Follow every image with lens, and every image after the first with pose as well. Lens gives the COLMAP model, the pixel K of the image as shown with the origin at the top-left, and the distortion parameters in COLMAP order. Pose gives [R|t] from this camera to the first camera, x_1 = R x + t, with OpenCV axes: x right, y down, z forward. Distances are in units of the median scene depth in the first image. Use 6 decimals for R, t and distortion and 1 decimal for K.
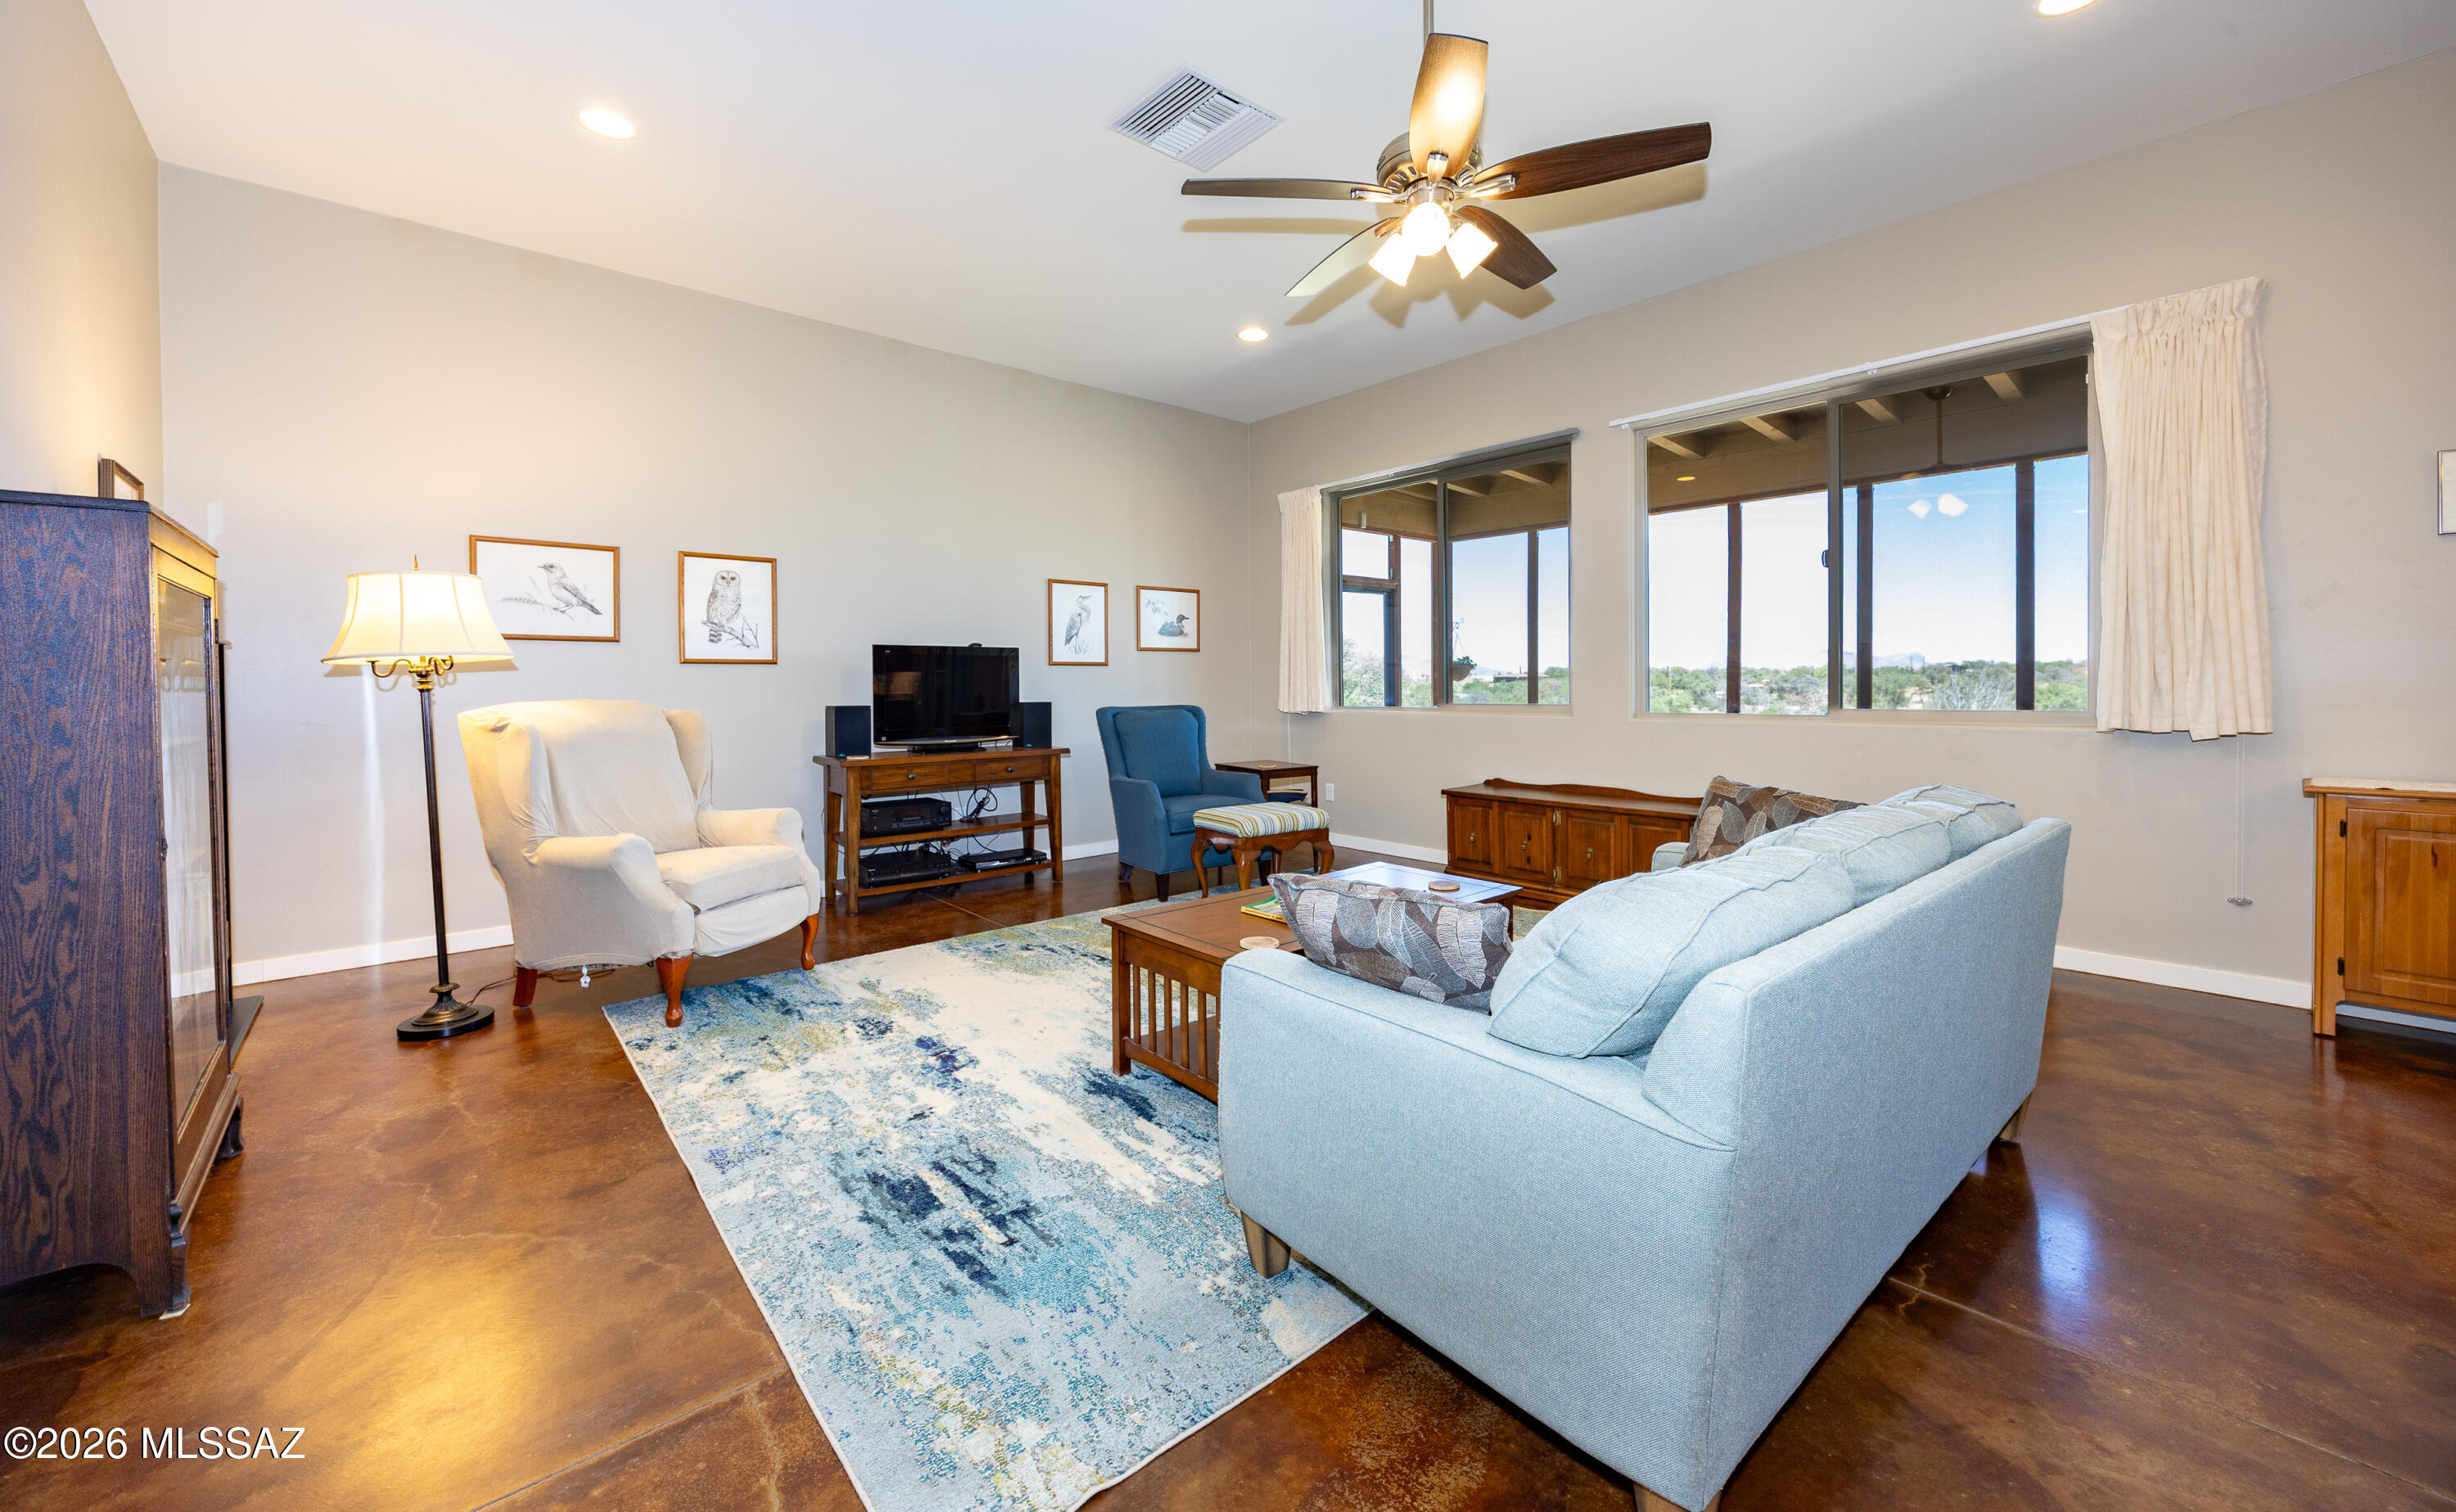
lens RADIAL K [[923.1, 0, 1238.3], [0, 923.1, 705.6], [0, 0, 1]] dist [-0.021256, 0.000106]
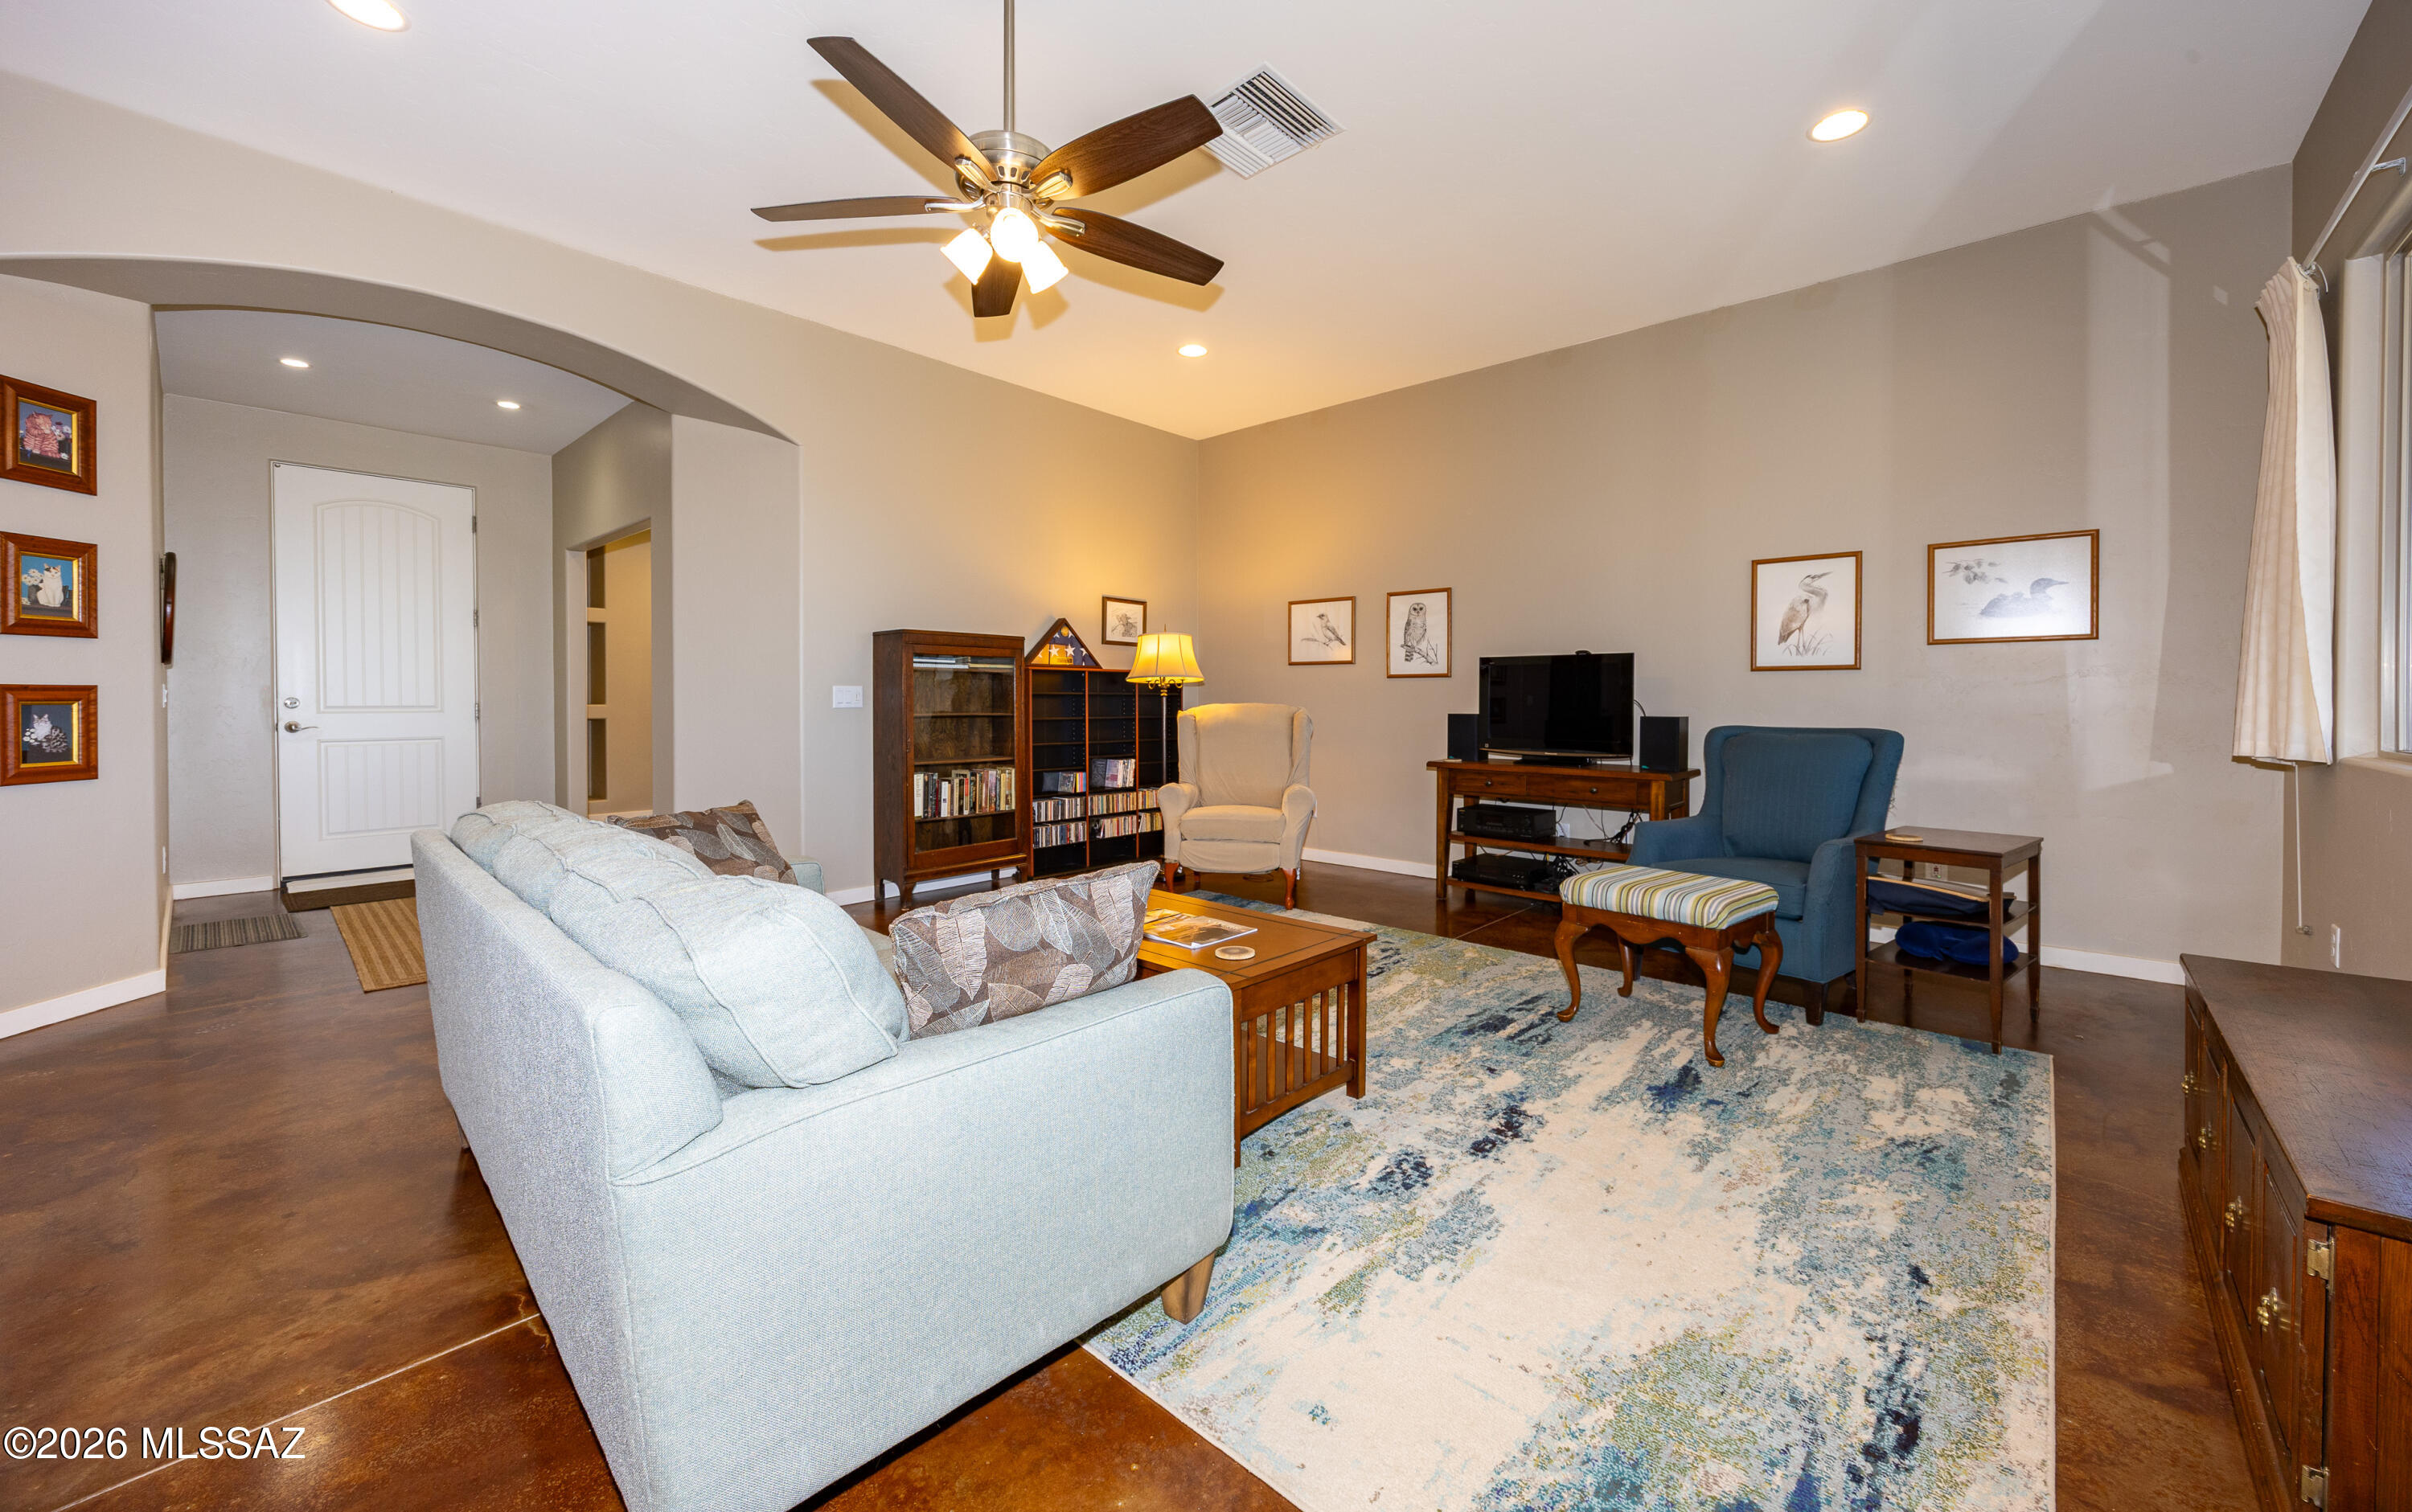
lens RADIAL K [[922.0, 0, 1215.5], [0, 922.0, 706.9], [0, 0, 1]] dist [-0.004283, 0.000019]
pose [[0.106658, 0.017708, -0.994138, 0.808147], [-0.023757, 0.999601, 0.015257, -0.022071], [0.994012, 0.021990, 0.107036, 0.720602]]
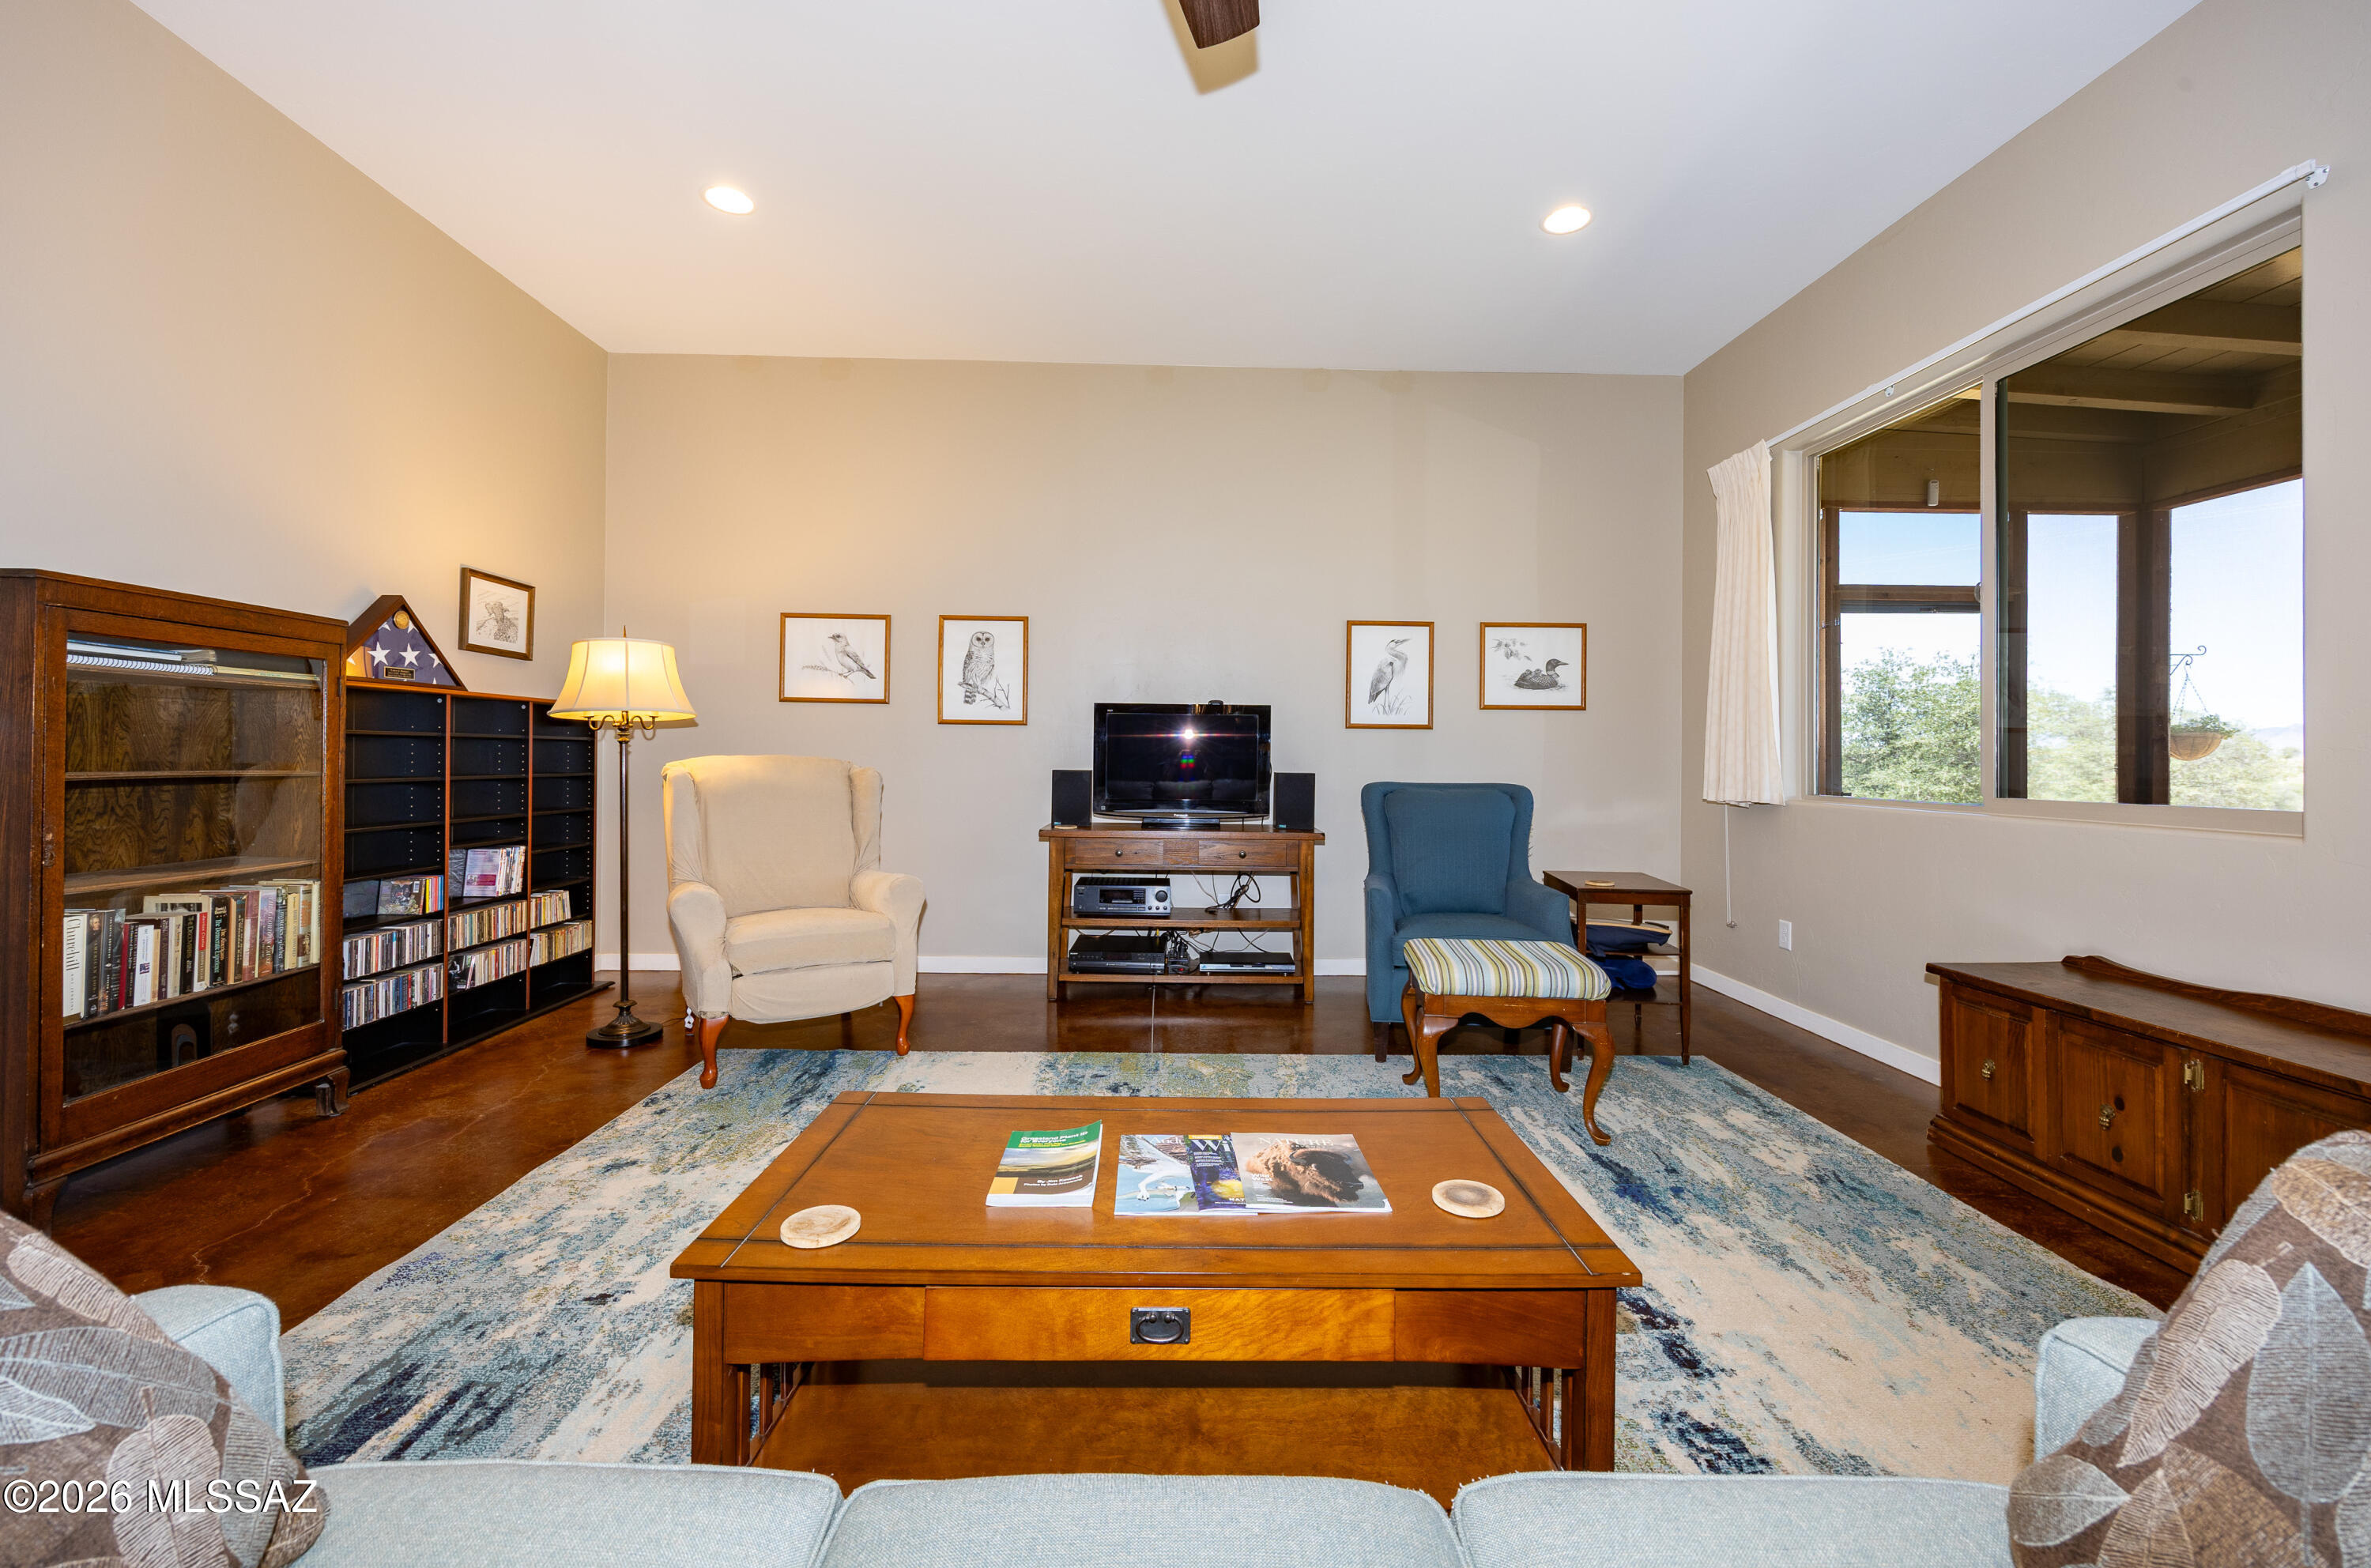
lens RADIAL K [[928.6, 0, 1181.5], [0, 928.6, 750.5], [0, 0, 1]] dist [-0.009009, 0.001171]
pose [[0.759952, 0.014064, -0.649827, 0.328393], [-0.032742, 0.999325, -0.016663, -0.008928], [0.649154, 0.033939, 0.759900, 0.451987]]
